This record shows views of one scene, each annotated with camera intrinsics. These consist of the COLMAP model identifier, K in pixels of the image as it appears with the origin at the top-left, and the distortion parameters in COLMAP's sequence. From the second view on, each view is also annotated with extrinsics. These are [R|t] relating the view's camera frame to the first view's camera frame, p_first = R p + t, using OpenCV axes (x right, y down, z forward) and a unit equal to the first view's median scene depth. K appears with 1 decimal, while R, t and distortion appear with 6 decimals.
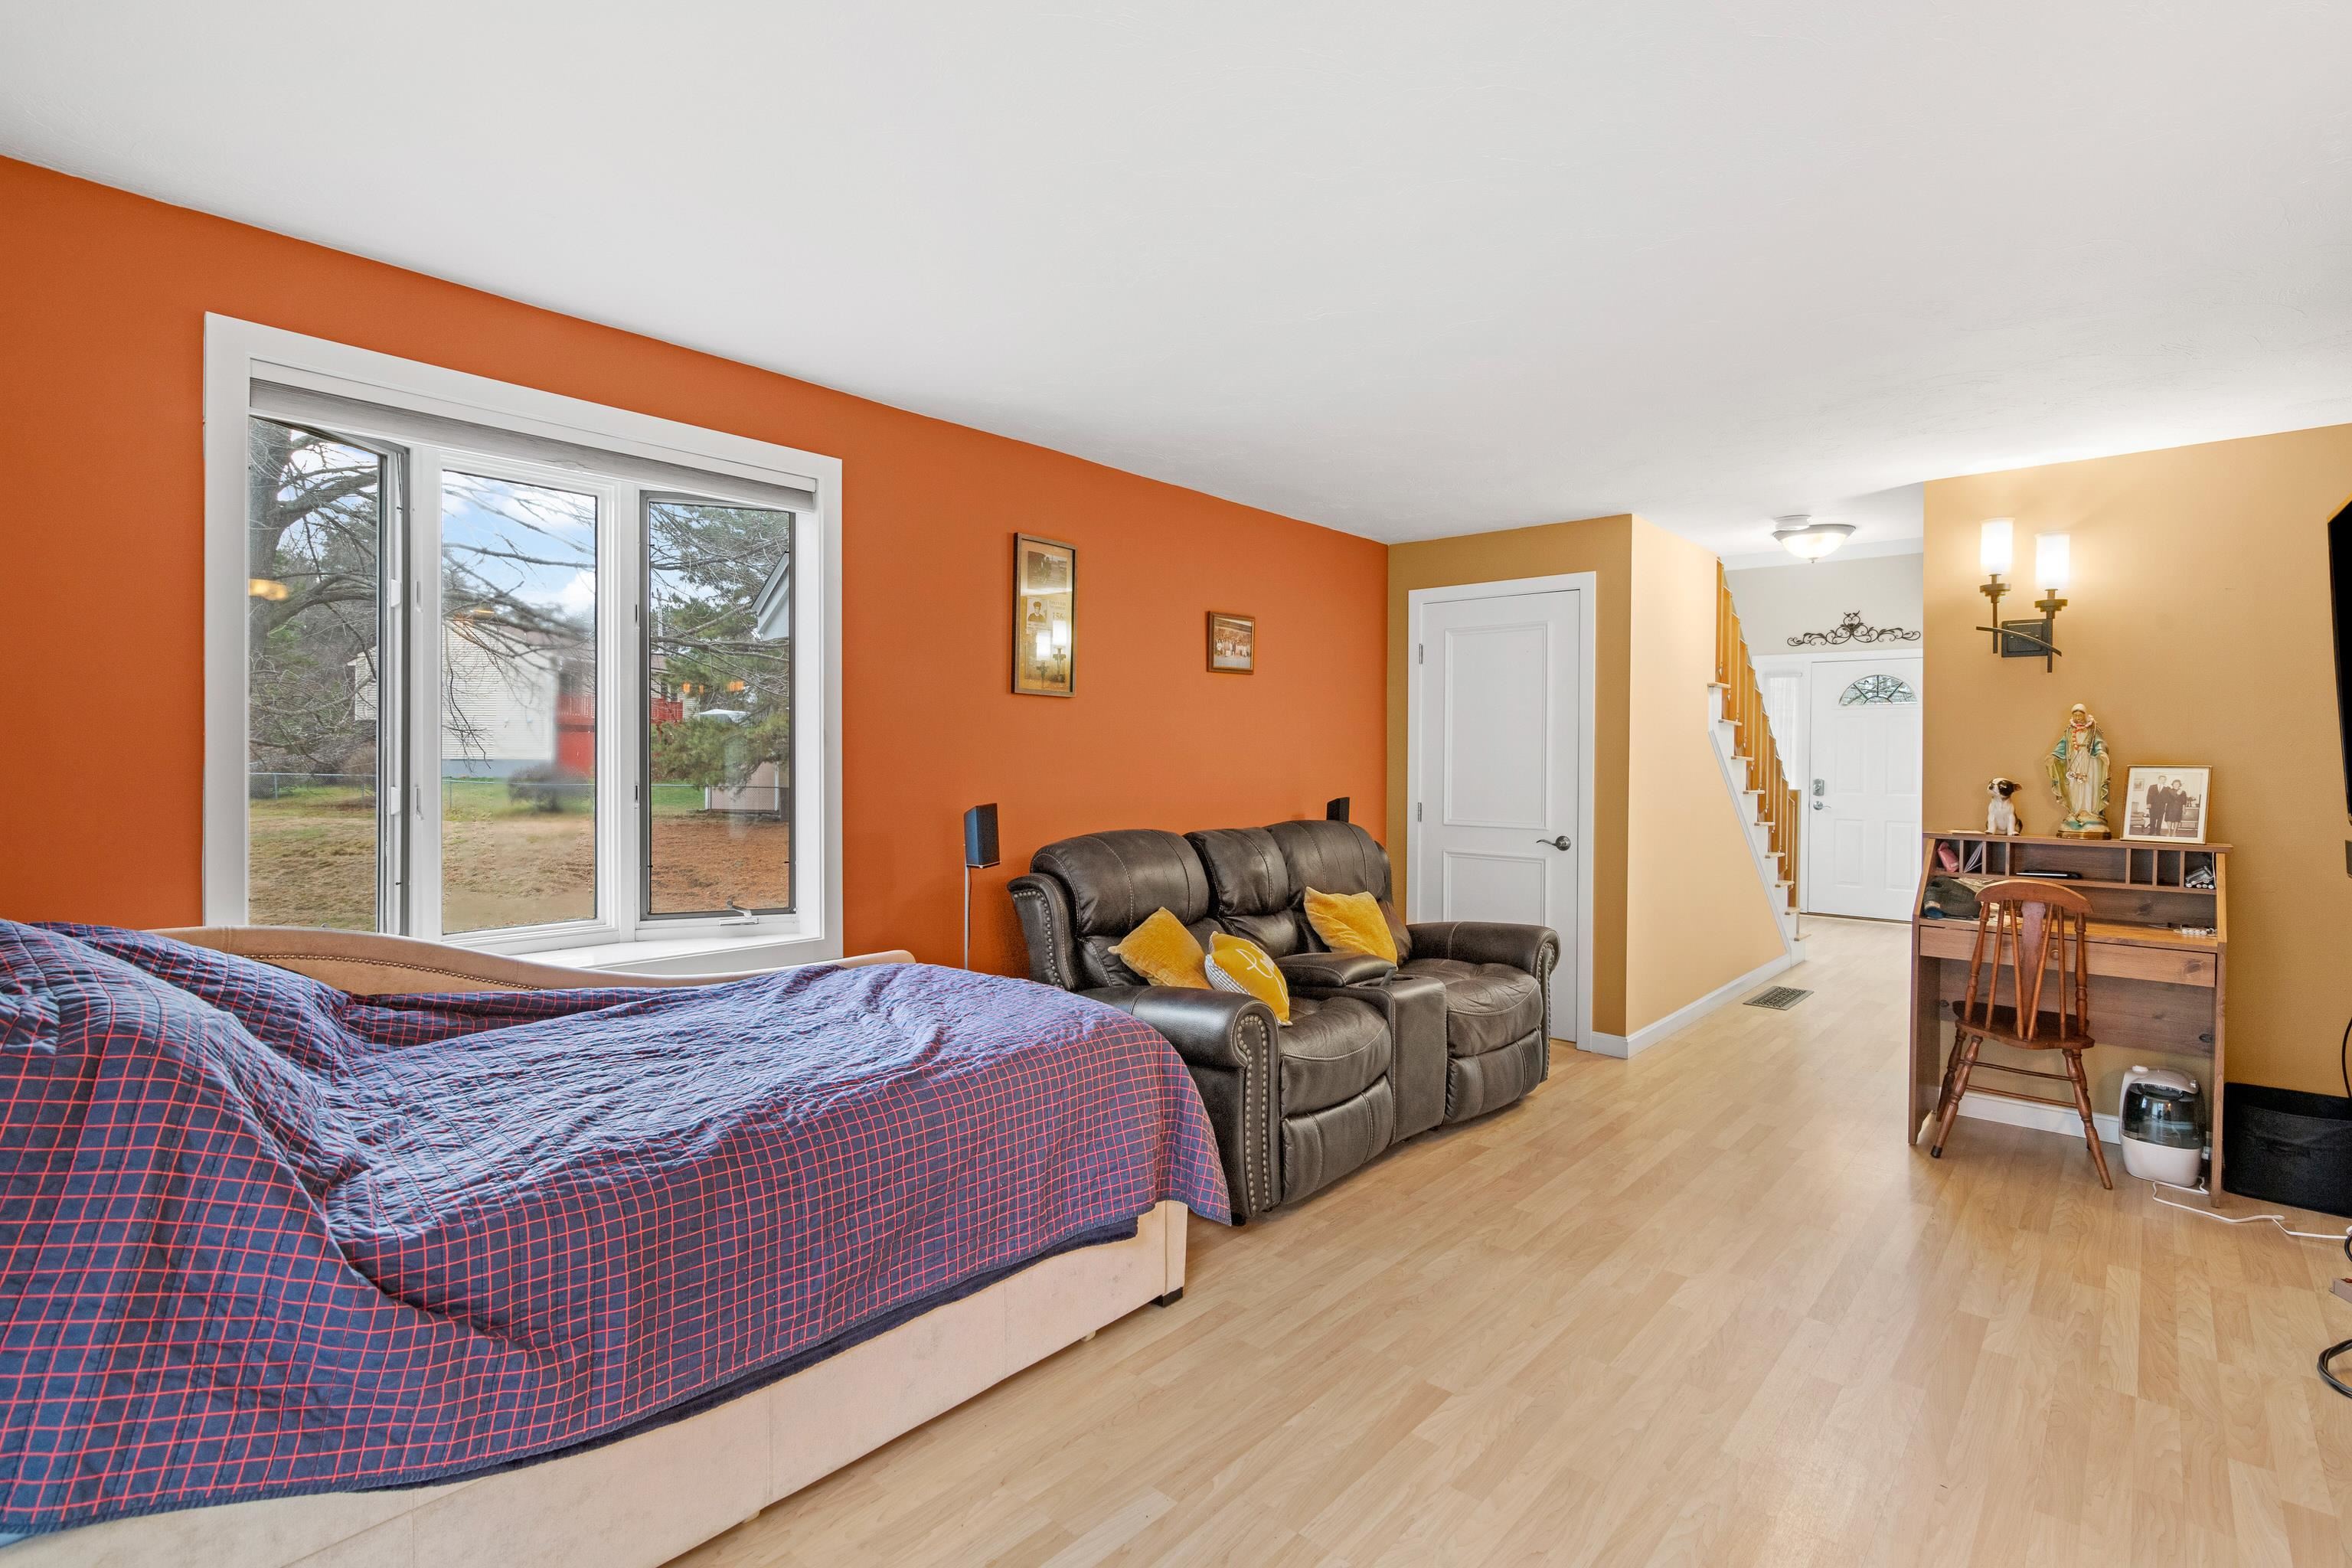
lens RADIAL K [[1074.7, 0, 1157.0], [0, 1074.7, 771.9], [0, 0, 1]] dist [0.001114, -0.001753]
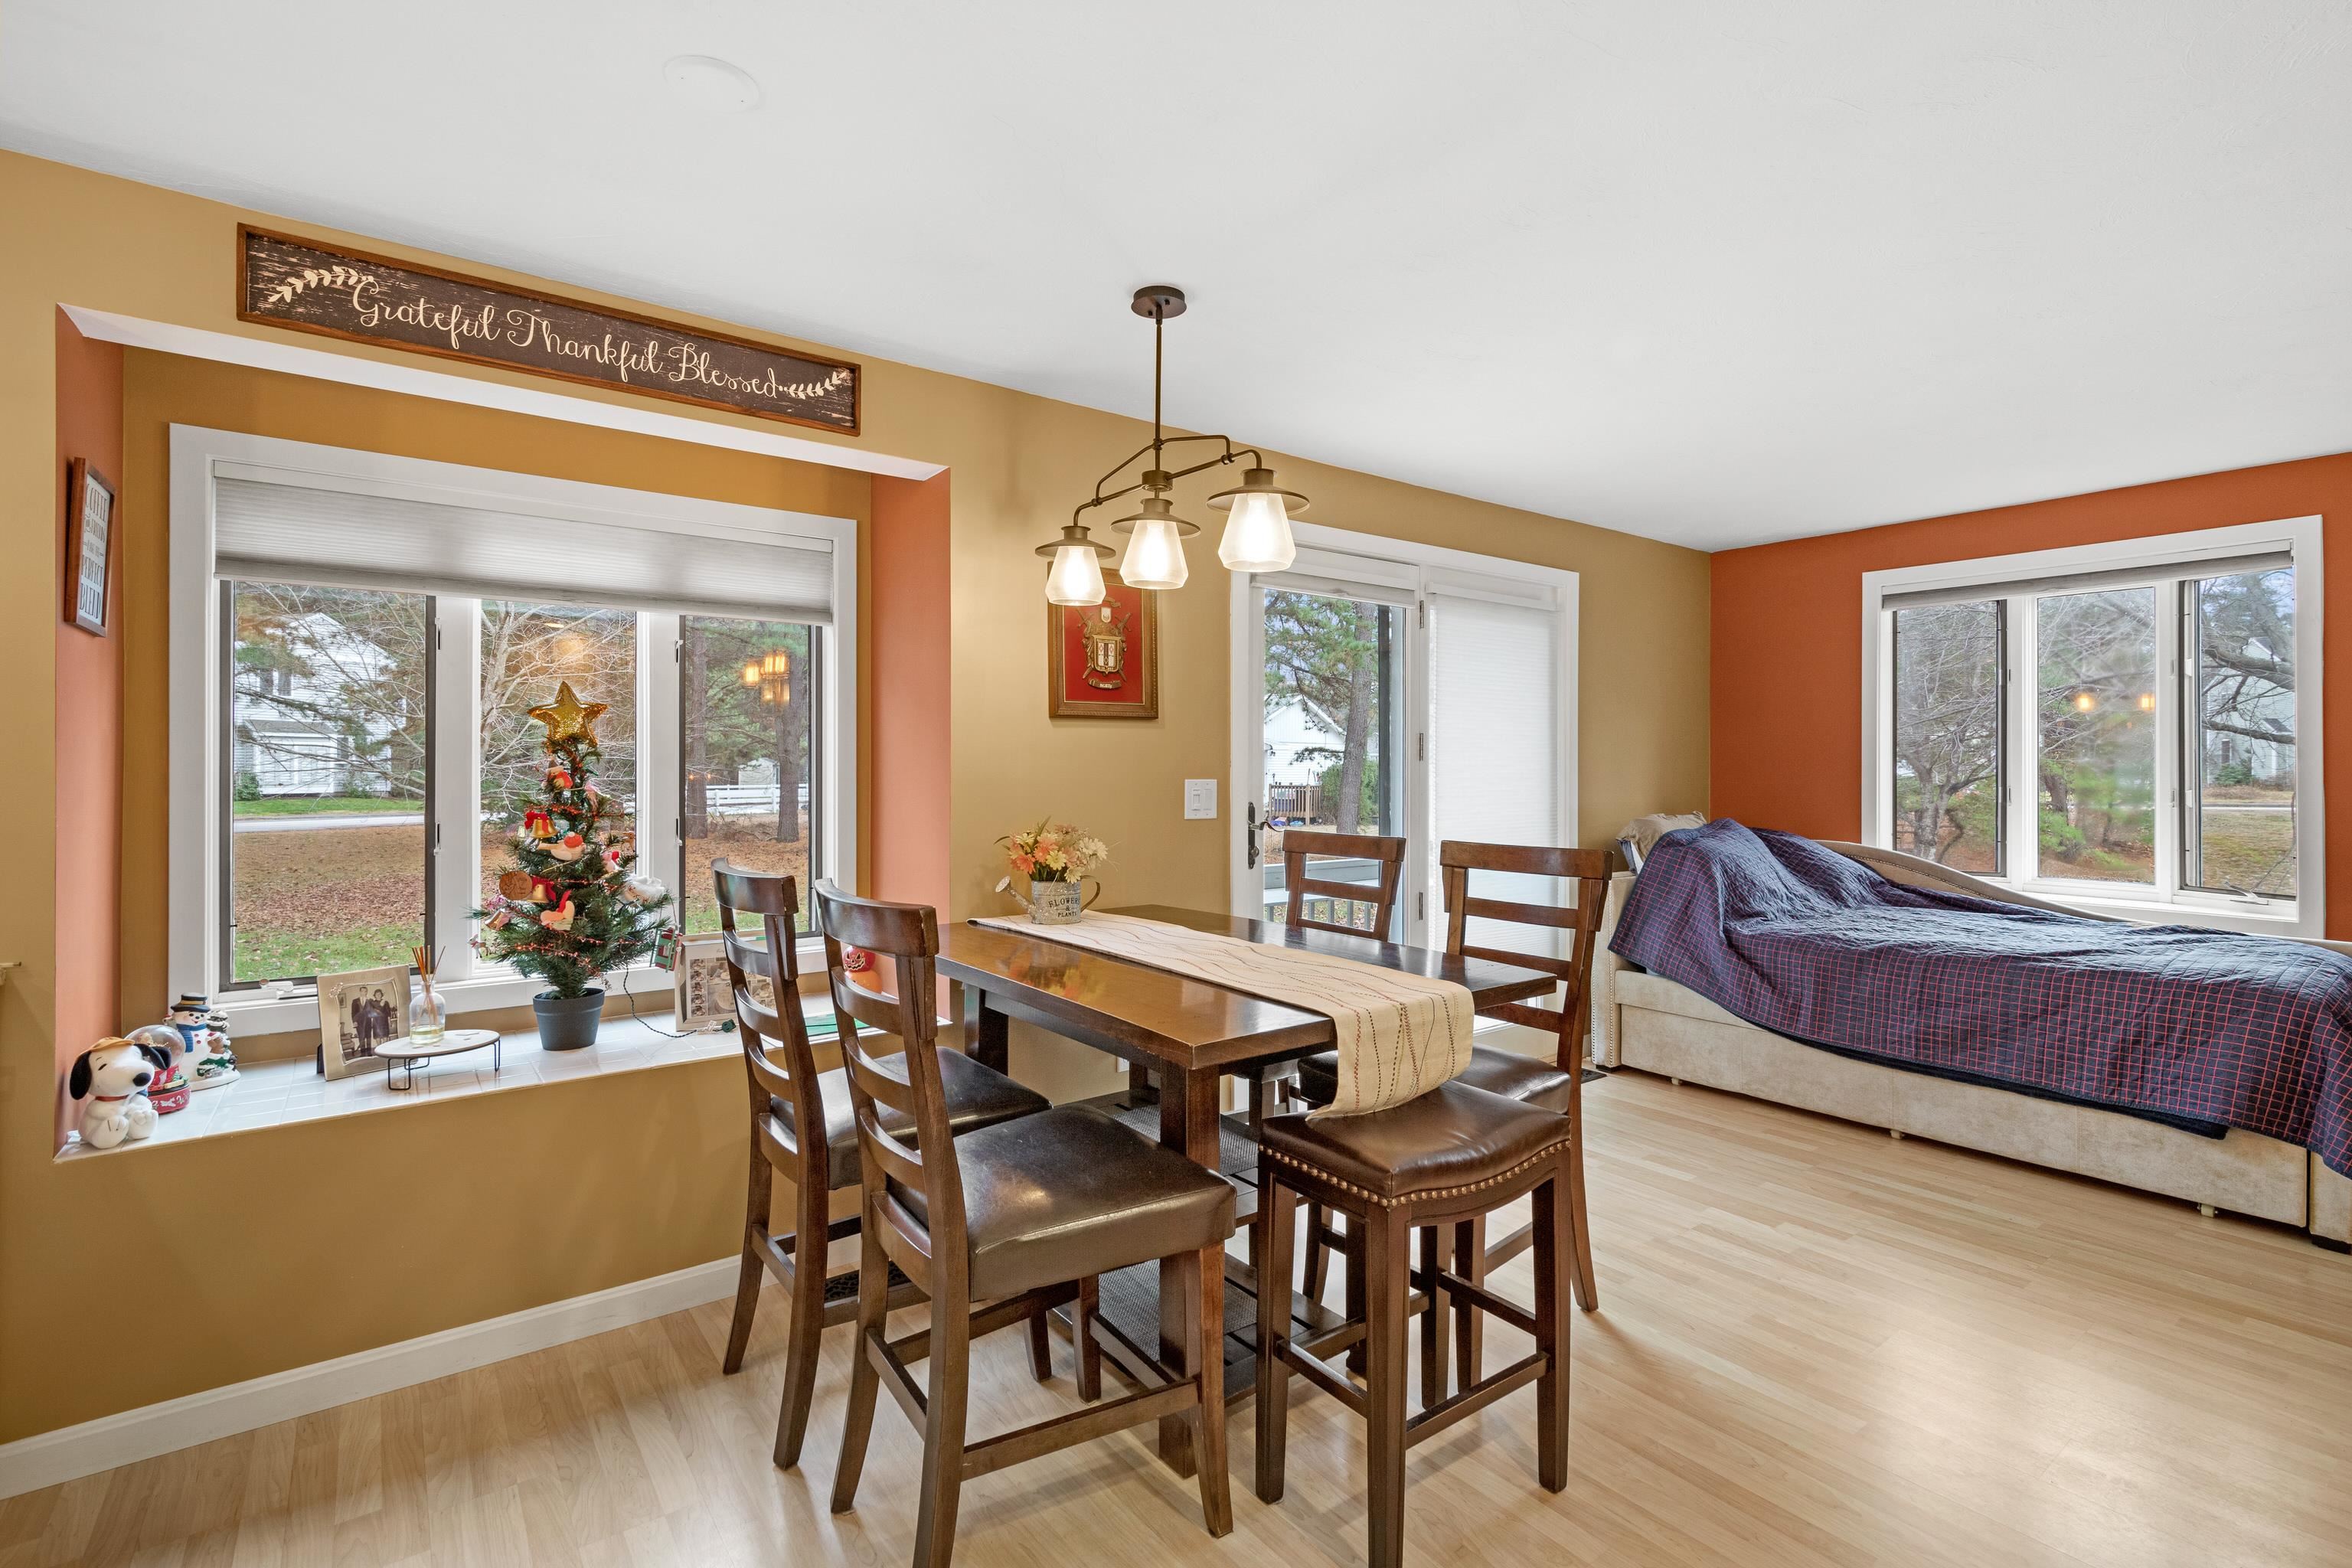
lens RADIAL K [[1074.7, 0, 1165.5], [0, 1074.7, 762.0], [0, 0, 1]] dist [0.001114, -0.001753]
pose [[-0.200434, -0.011035, -0.979645, 0.990974], [-0.018095, 0.999808, -0.007560, 0.008347], [0.979540, 0.016212, -0.200595, 0.012398]]
